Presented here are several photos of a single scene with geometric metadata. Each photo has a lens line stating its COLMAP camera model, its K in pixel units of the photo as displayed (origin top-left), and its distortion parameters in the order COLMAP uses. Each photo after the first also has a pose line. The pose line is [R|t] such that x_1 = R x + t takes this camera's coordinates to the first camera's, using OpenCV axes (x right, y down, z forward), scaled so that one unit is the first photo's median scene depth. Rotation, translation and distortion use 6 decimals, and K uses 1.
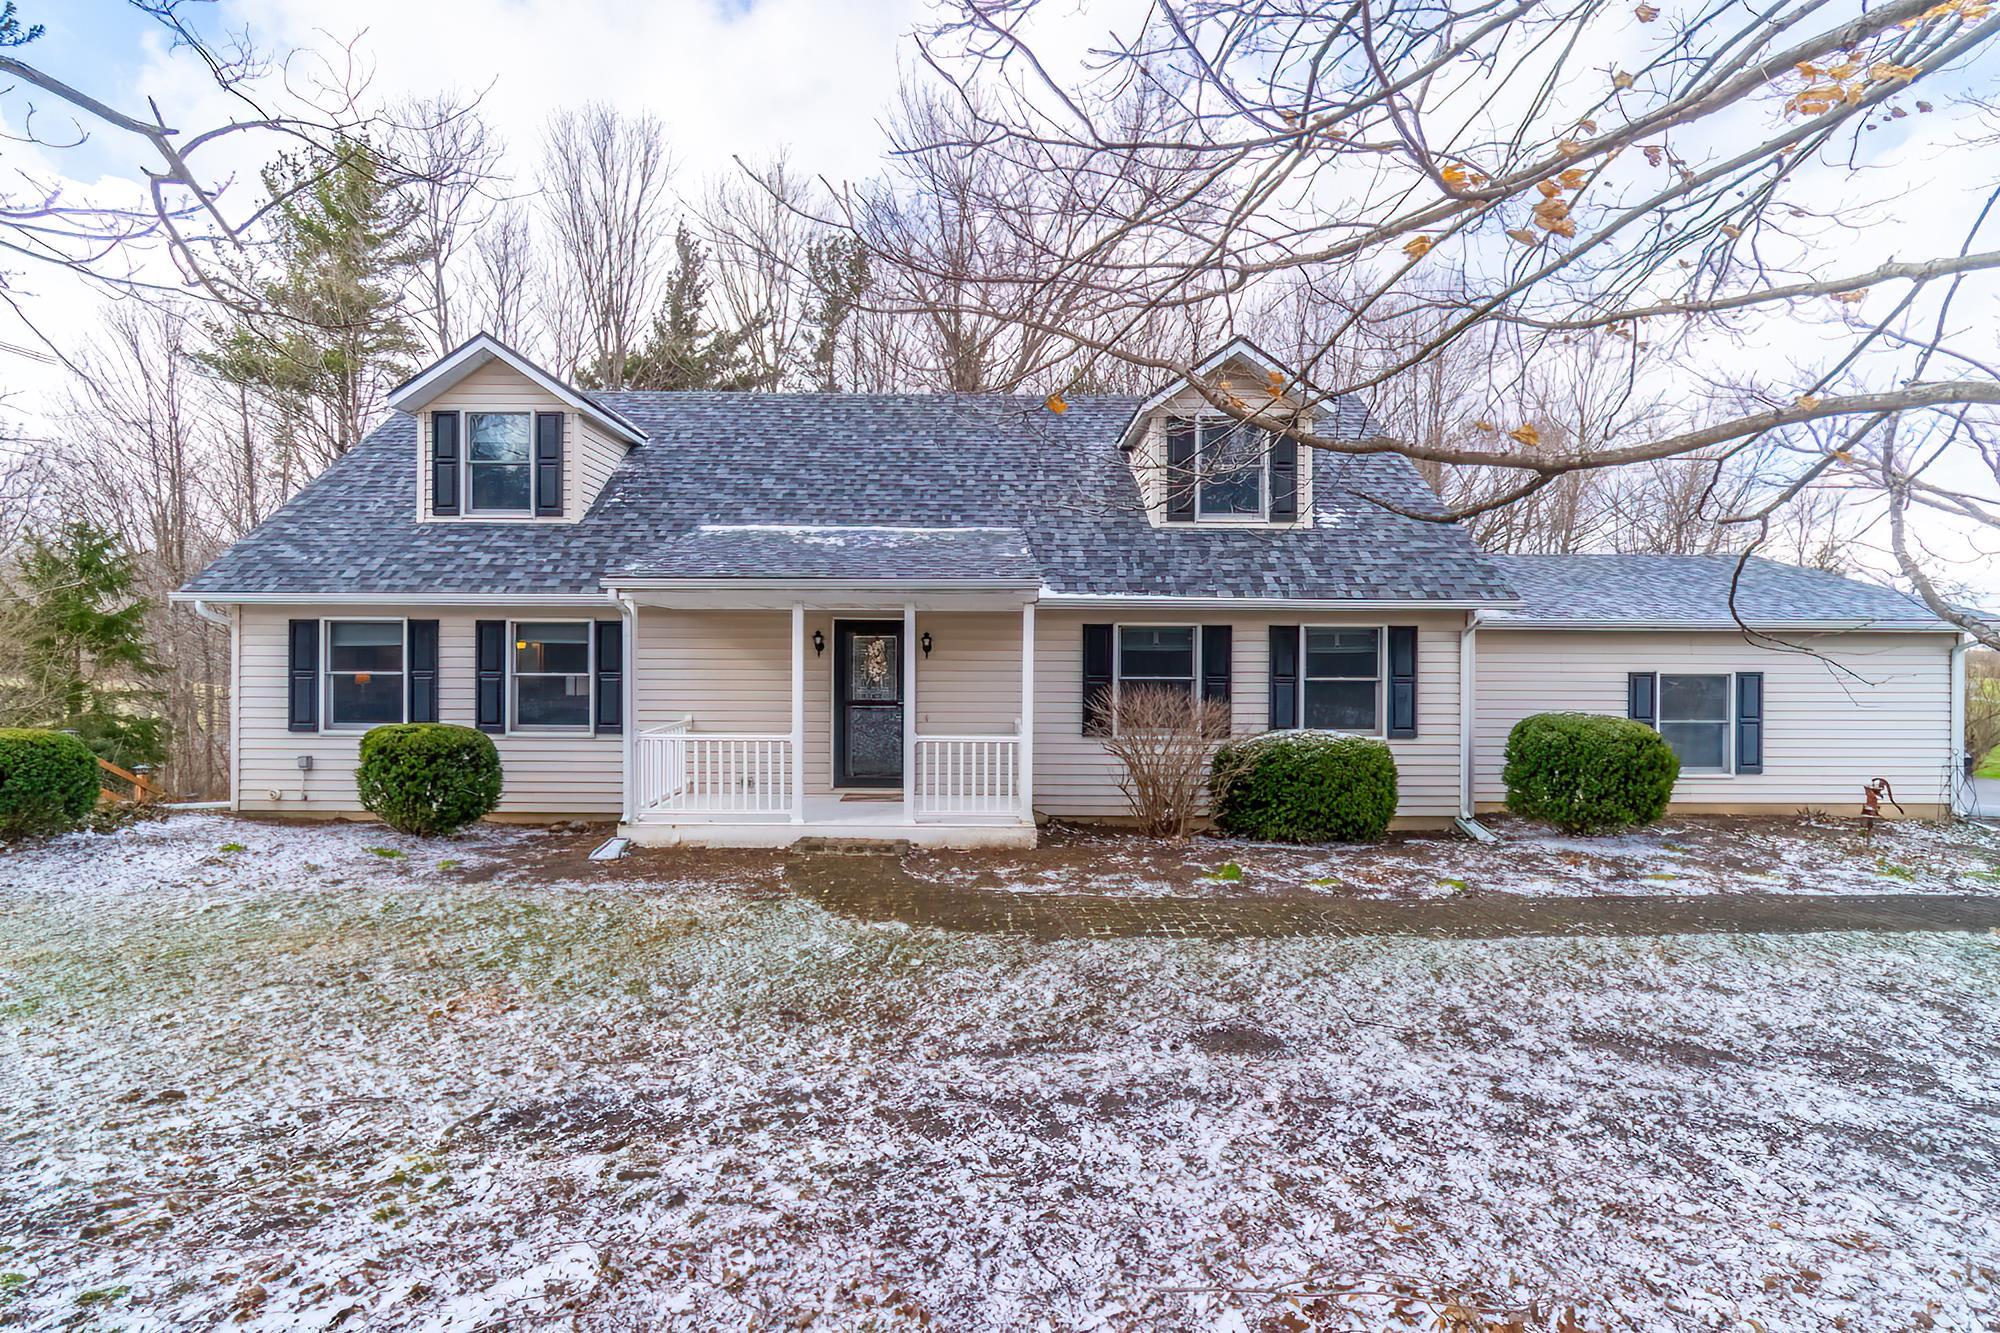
lens RADIAL K [[688.6, 0, 1000.0], [0, 688.6, 666.5], [0, 0, 1]] dist [-0.000157, -0.000028]
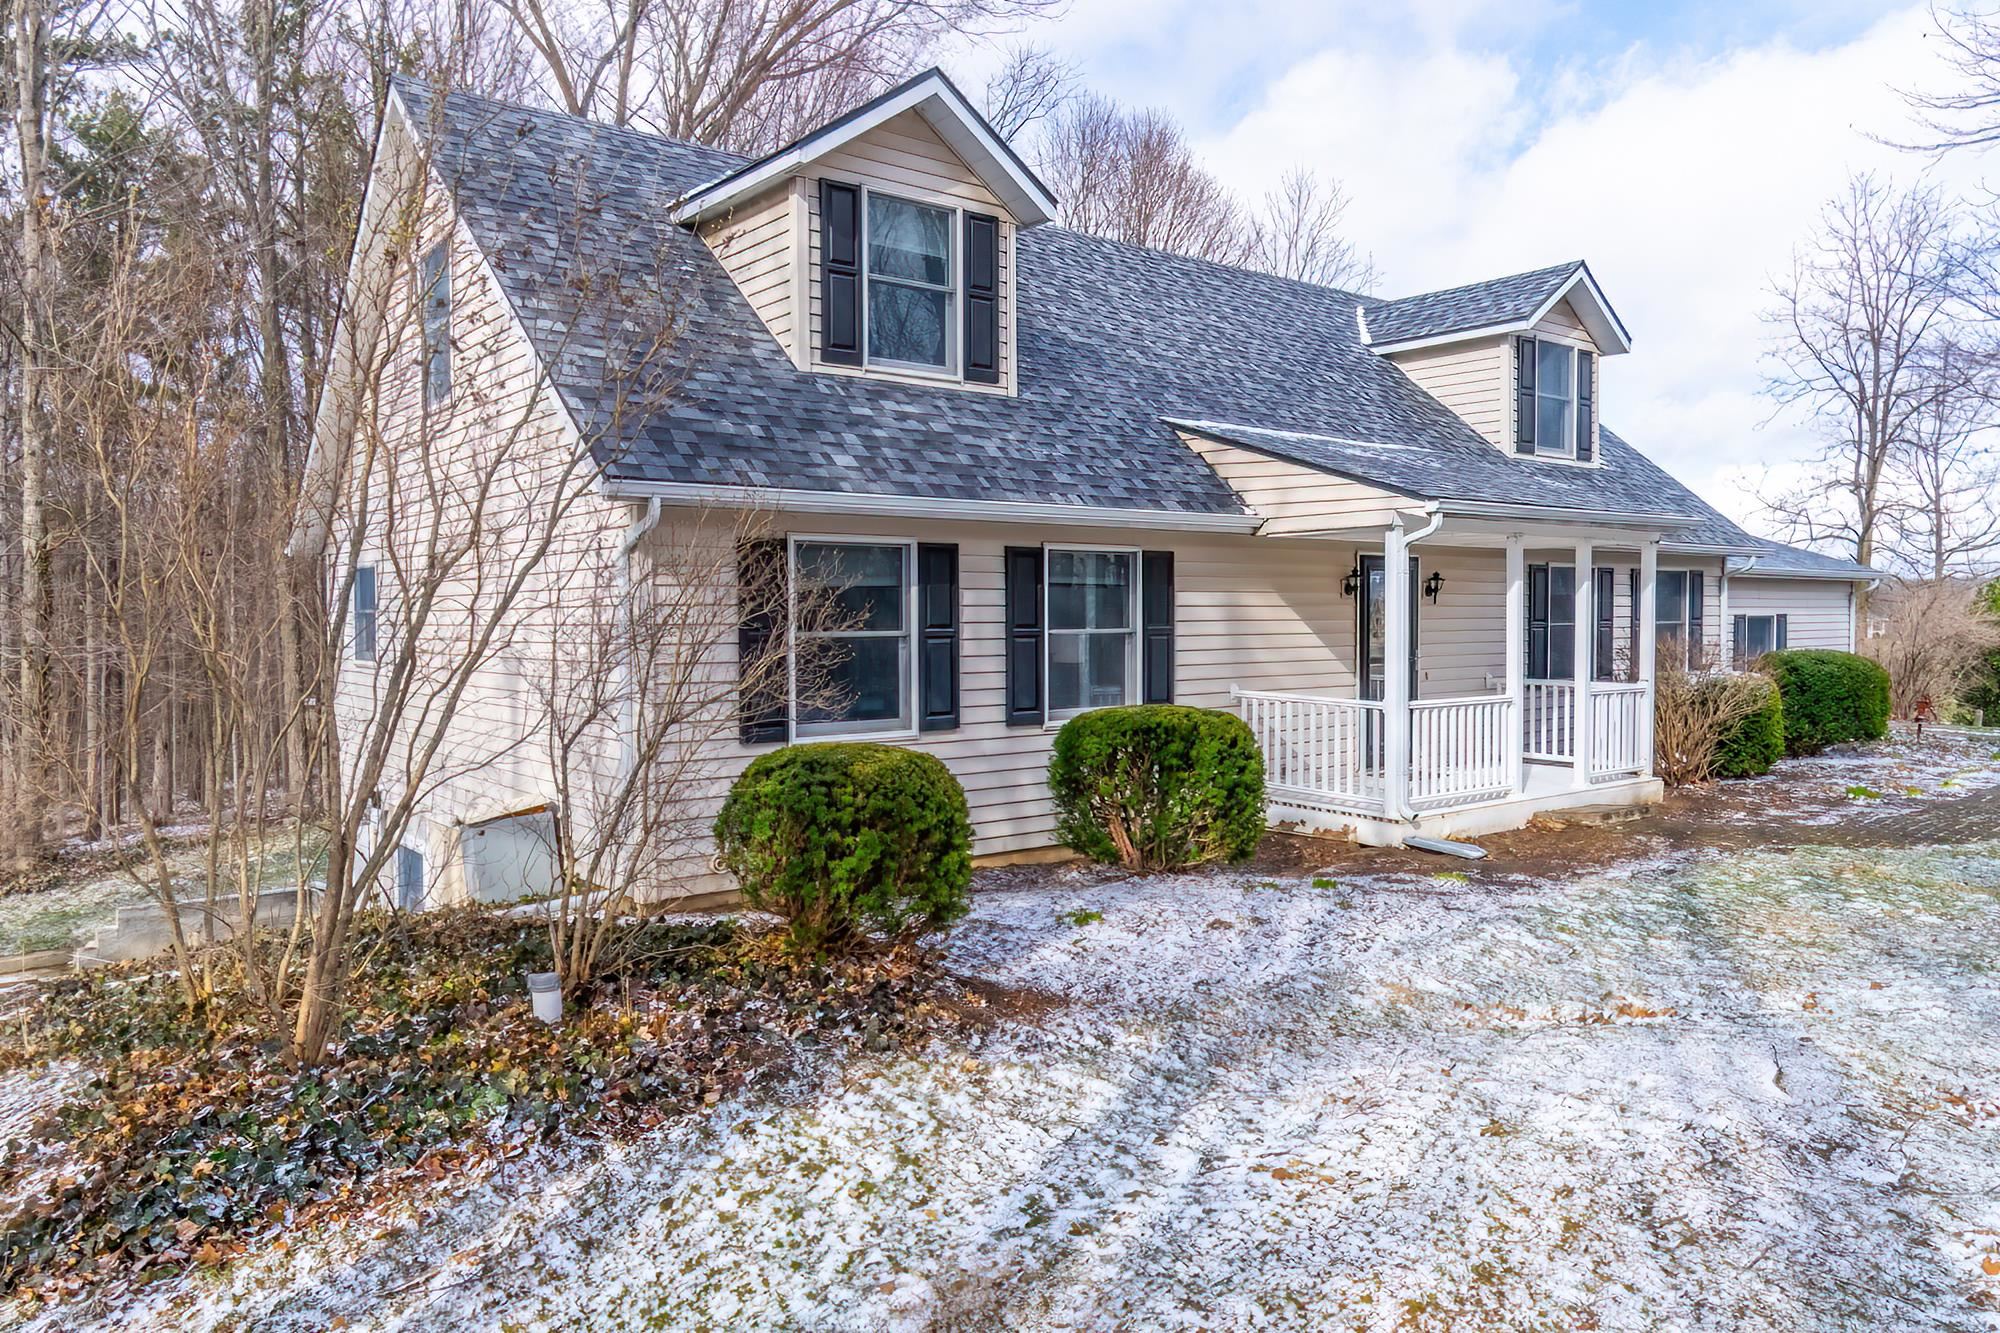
lens RADIAL K [[1386.3, 0, 1000.0], [0, 1386.3, 666.5], [0, 0, 1]] dist [-0.000546, -0.000235]
pose [[0.784482, -0.033975, 0.619220, -0.413159], [0.012581, 0.999165, 0.038883, -0.001819], [-0.620024, -0.022713, 0.784254, -0.003080]]
